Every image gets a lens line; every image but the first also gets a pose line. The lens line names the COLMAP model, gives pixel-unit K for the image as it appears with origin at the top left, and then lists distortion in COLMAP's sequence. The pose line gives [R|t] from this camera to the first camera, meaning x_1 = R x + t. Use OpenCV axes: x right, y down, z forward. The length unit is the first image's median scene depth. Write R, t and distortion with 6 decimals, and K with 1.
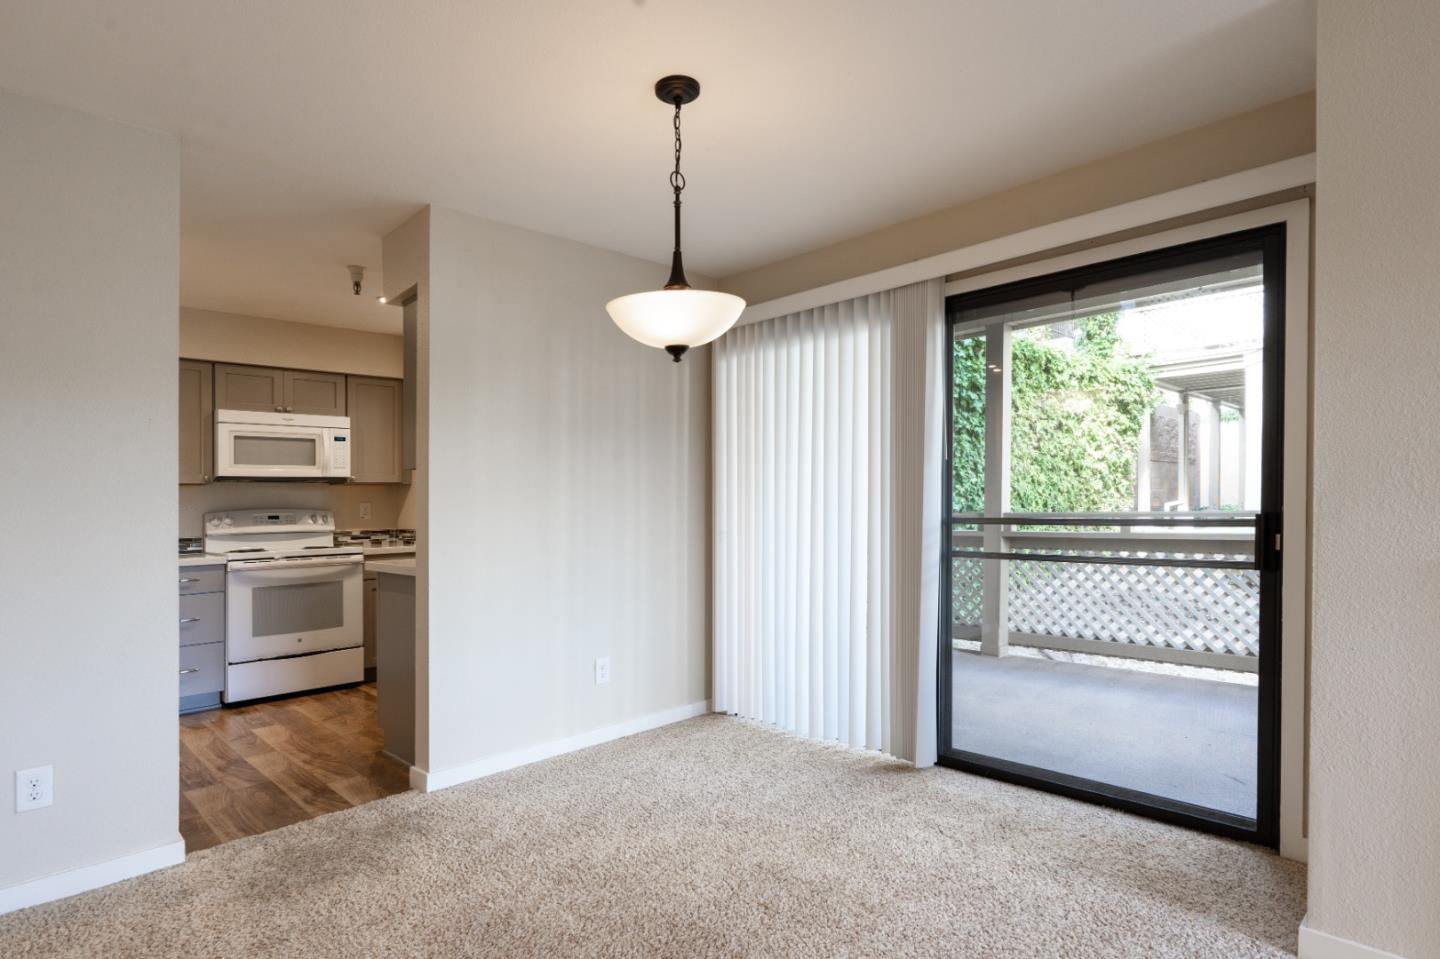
lens RADIAL K [[750.9, 0, 741.8], [0, 750.9, 496.0], [0, 0, 1]] dist [0.009334, -0.004047]
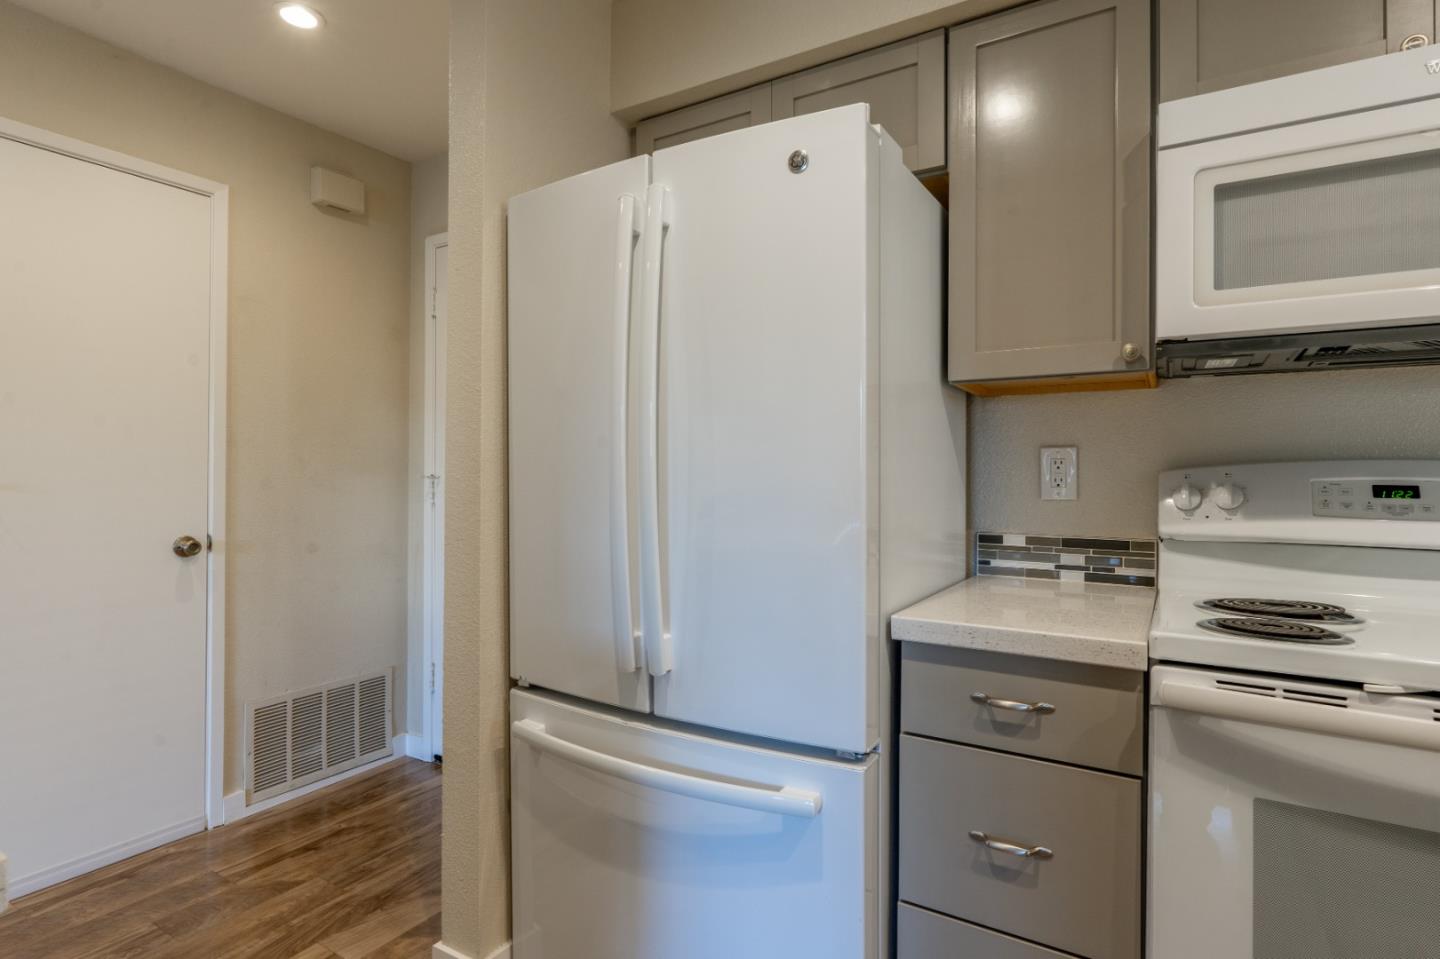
lens RADIAL K [[750.9, 0, 715.4], [0, 750.9, 472.2], [0, 0, 1]] dist [0.009334, -0.004047]
pose [[0.230909, 0.021784, -0.972731, -0.436714], [-0.000375, 0.999751, 0.022301, 0.016496], [0.972975, -0.004785, 0.230860, 0.736628]]
